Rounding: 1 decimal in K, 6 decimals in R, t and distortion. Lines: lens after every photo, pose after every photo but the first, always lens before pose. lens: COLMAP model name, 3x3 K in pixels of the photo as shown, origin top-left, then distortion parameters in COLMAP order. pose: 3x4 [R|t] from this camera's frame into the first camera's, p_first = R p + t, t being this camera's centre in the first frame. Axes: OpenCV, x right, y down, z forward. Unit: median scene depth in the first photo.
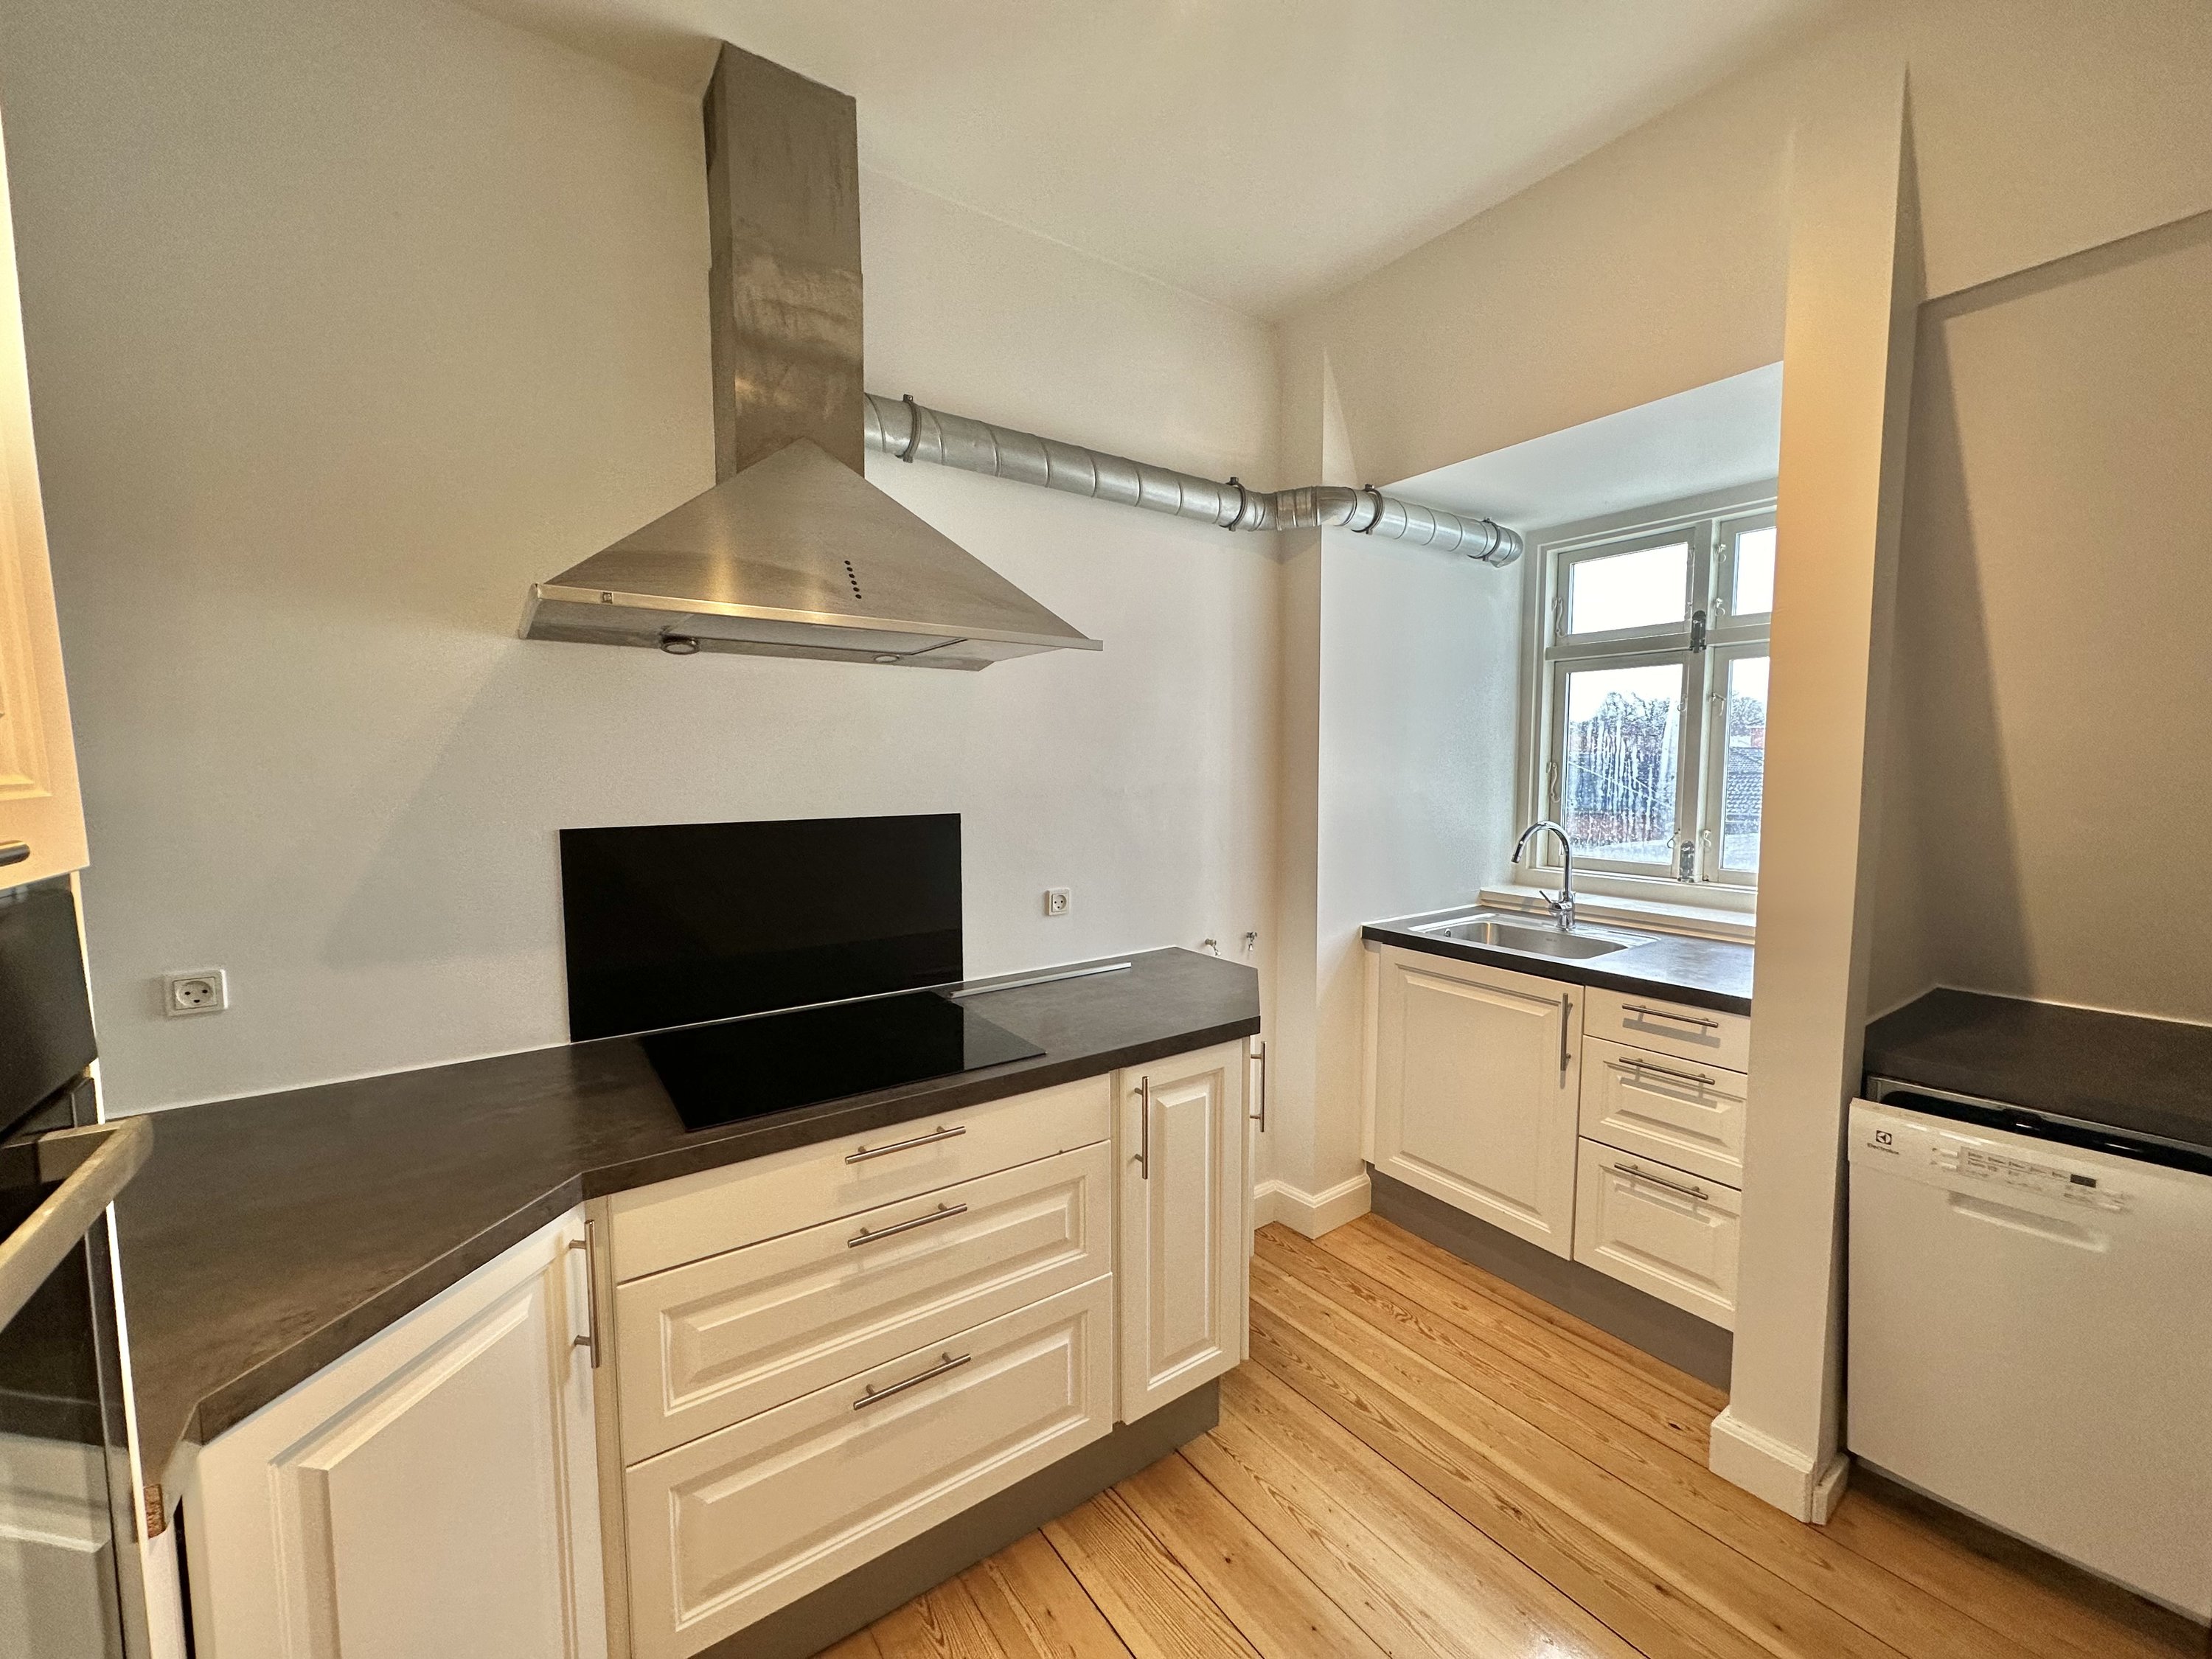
lens RADIAL K [[867.9, 0, 1083.0], [0, 867.9, 824.7], [0, 0, 1]] dist [-0.002516, -0.000431]
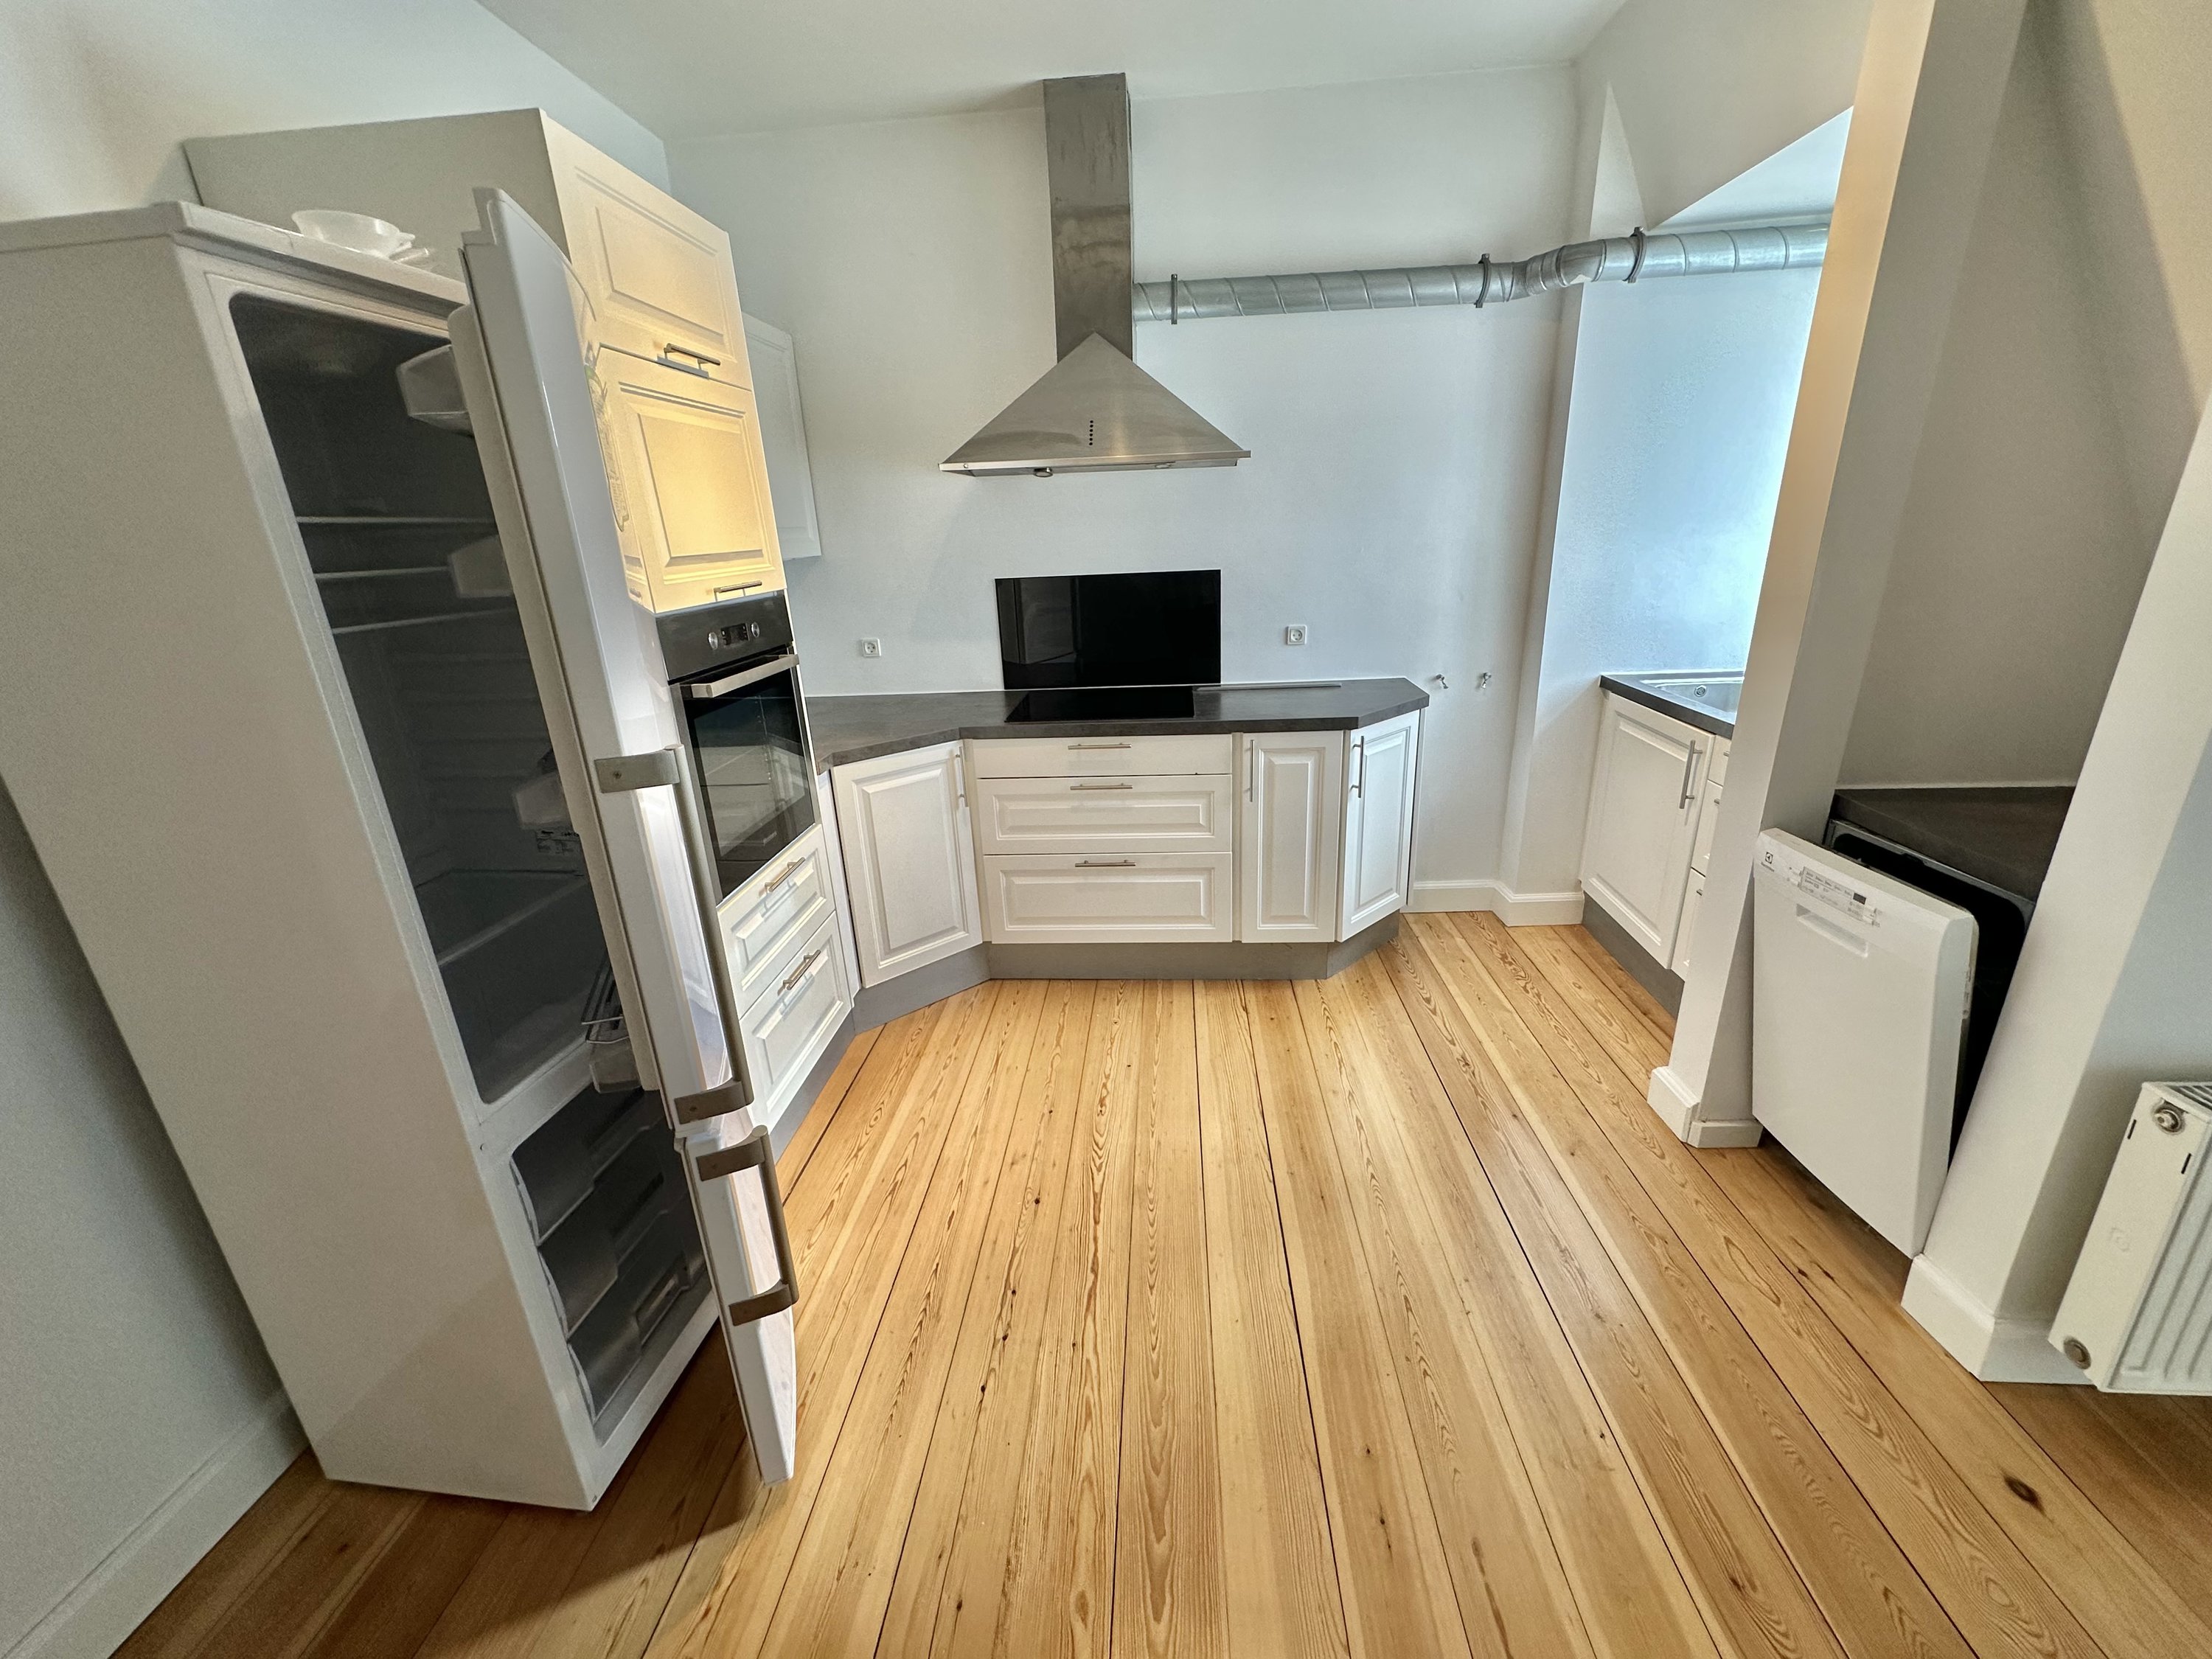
lens RADIAL K [[867.9, 0, 1098.4], [0, 867.9, 824.1], [0, 0, 1]] dist [-0.002516, -0.000431]
pose [[0.772519, 0.179698, -0.609034, 0.801236], [-0.005461, 0.960967, 0.276611, -0.004123], [0.634968, -0.210361, 0.743346, -0.389327]]
